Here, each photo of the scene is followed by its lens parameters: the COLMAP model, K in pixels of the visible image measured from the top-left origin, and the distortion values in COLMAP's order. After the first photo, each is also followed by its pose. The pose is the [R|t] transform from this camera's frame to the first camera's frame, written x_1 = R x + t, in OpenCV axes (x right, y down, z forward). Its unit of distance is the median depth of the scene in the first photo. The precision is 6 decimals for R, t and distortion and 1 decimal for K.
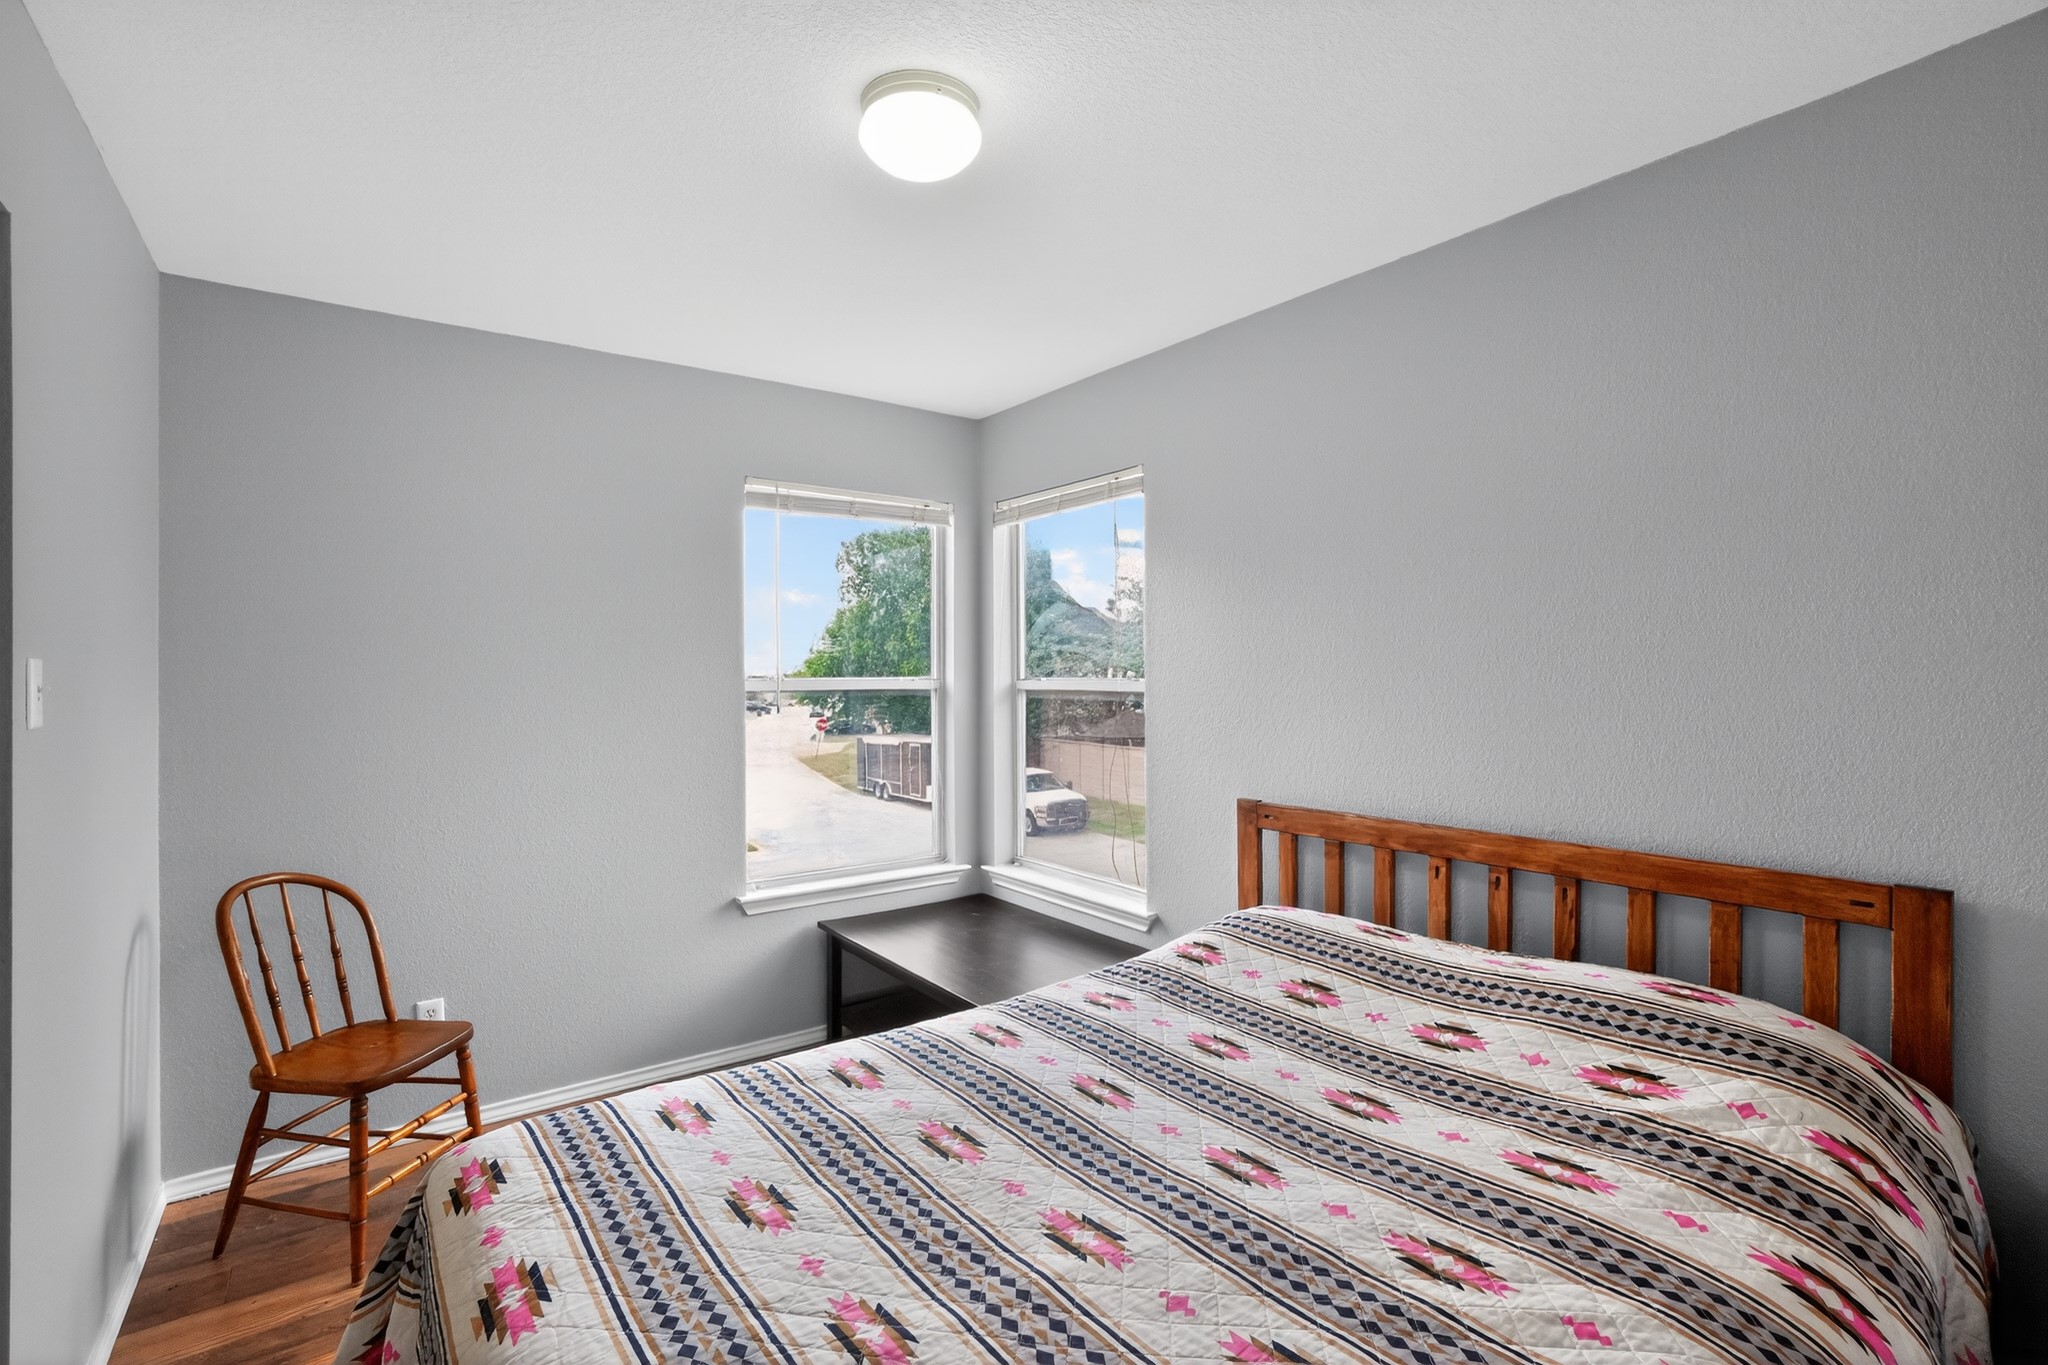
lens RADIAL K [[918.8, 0, 1017.5], [0, 918.8, 698.5], [0, 0, 1]] dist [-0.062897, 0.023516]
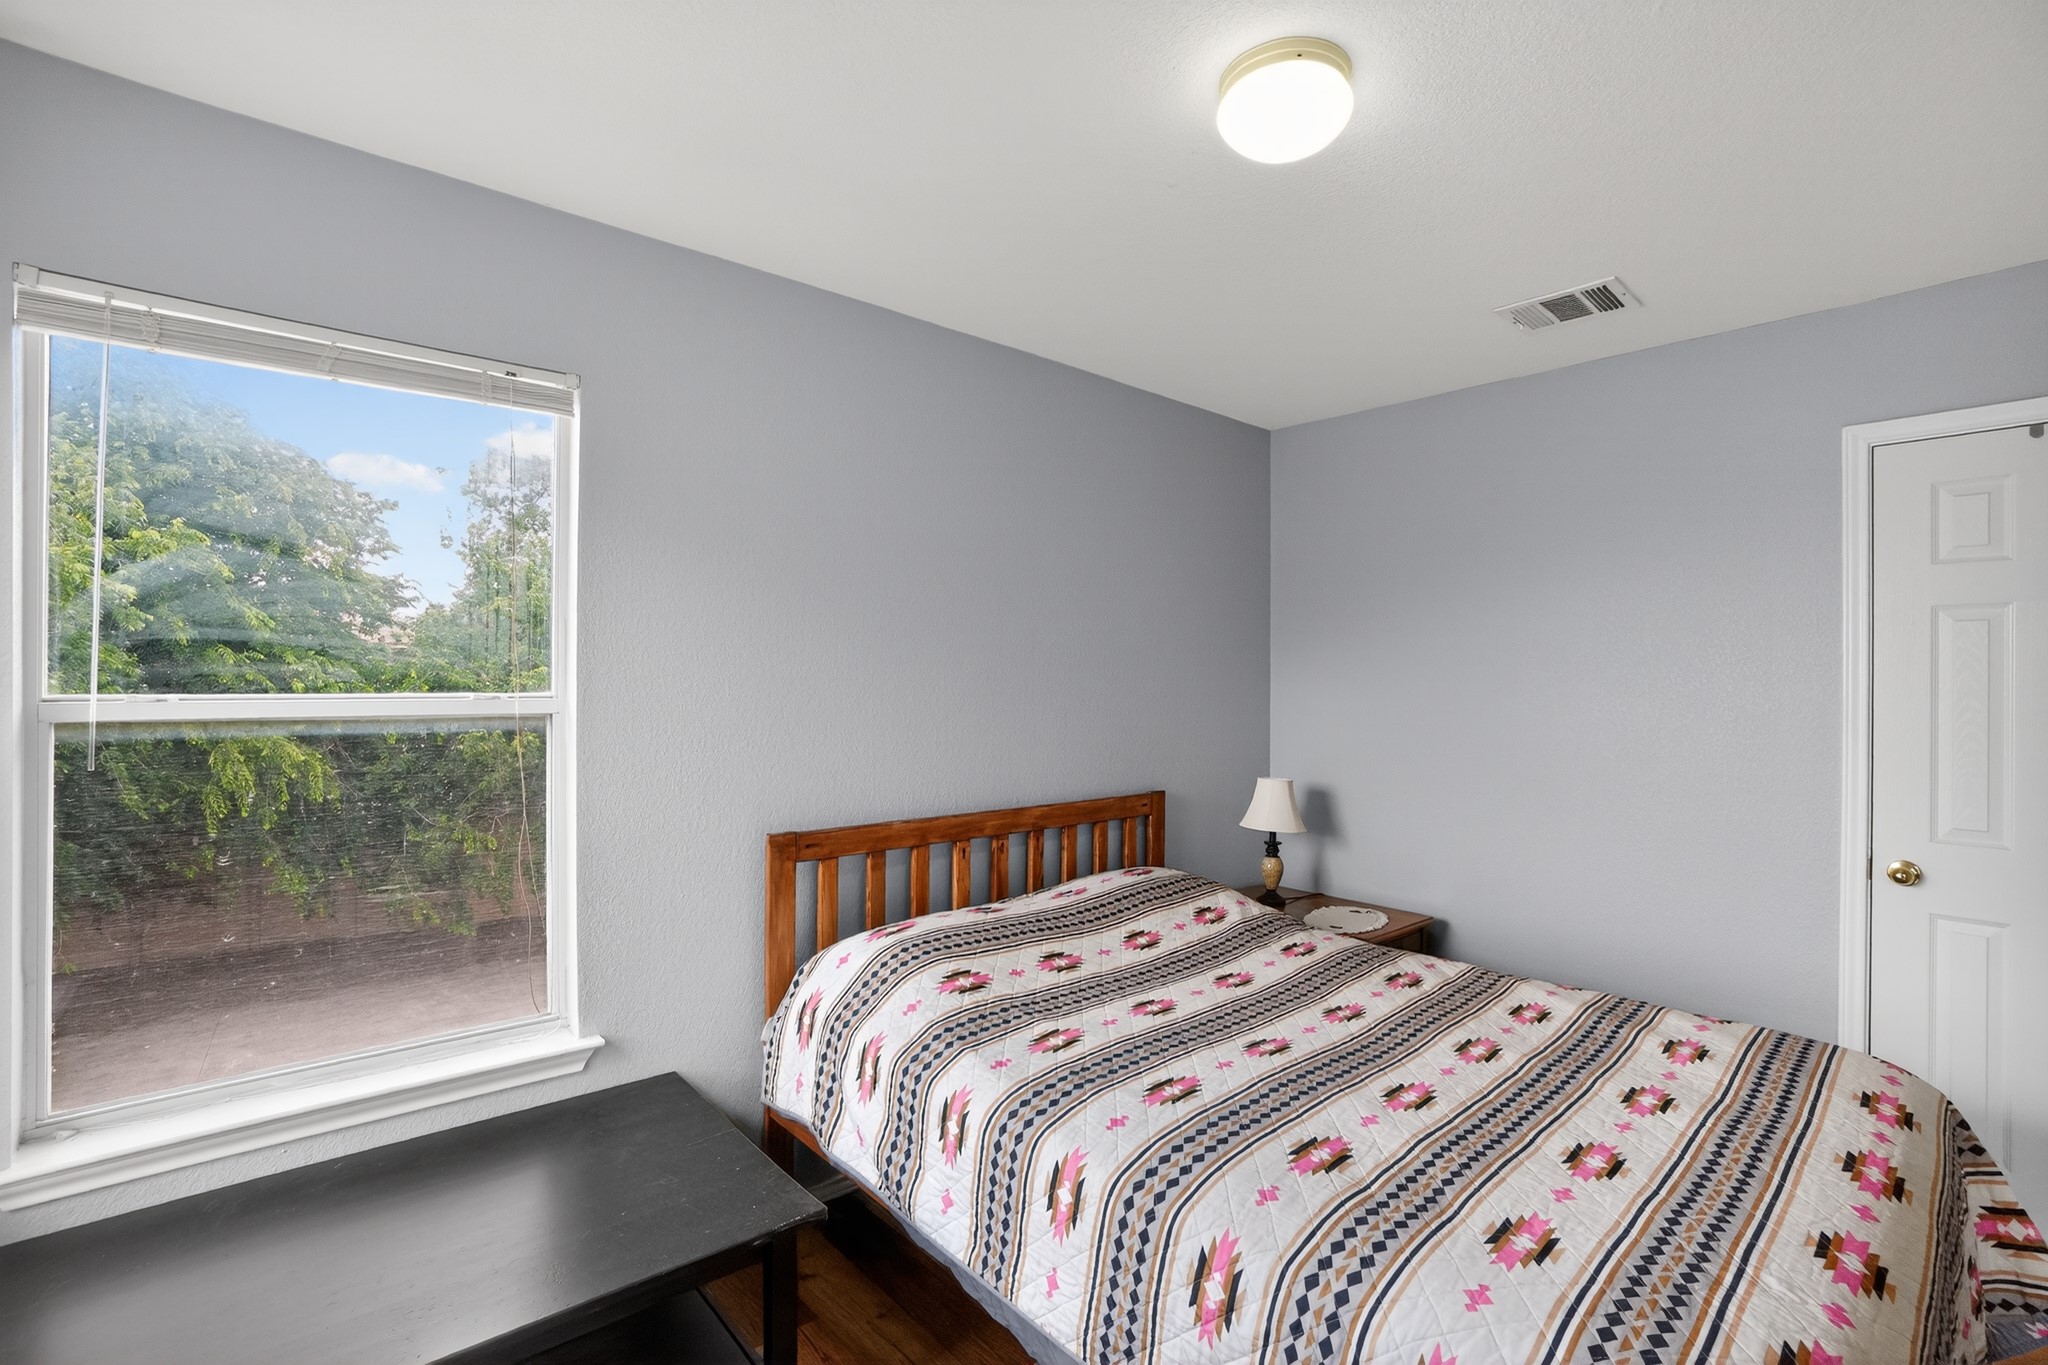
lens RADIAL K [[924.0, 0, 1024.0], [0, 924.0, 682.5], [0, 0, 1]] dist [-0.044068, 0.016233]
pose [[-0.082792, 0.003685, 0.996560, -1.018623], [0.018774, 0.999821, -0.002137, -0.042506], [-0.996390, 0.018532, -0.082846, 1.339719]]
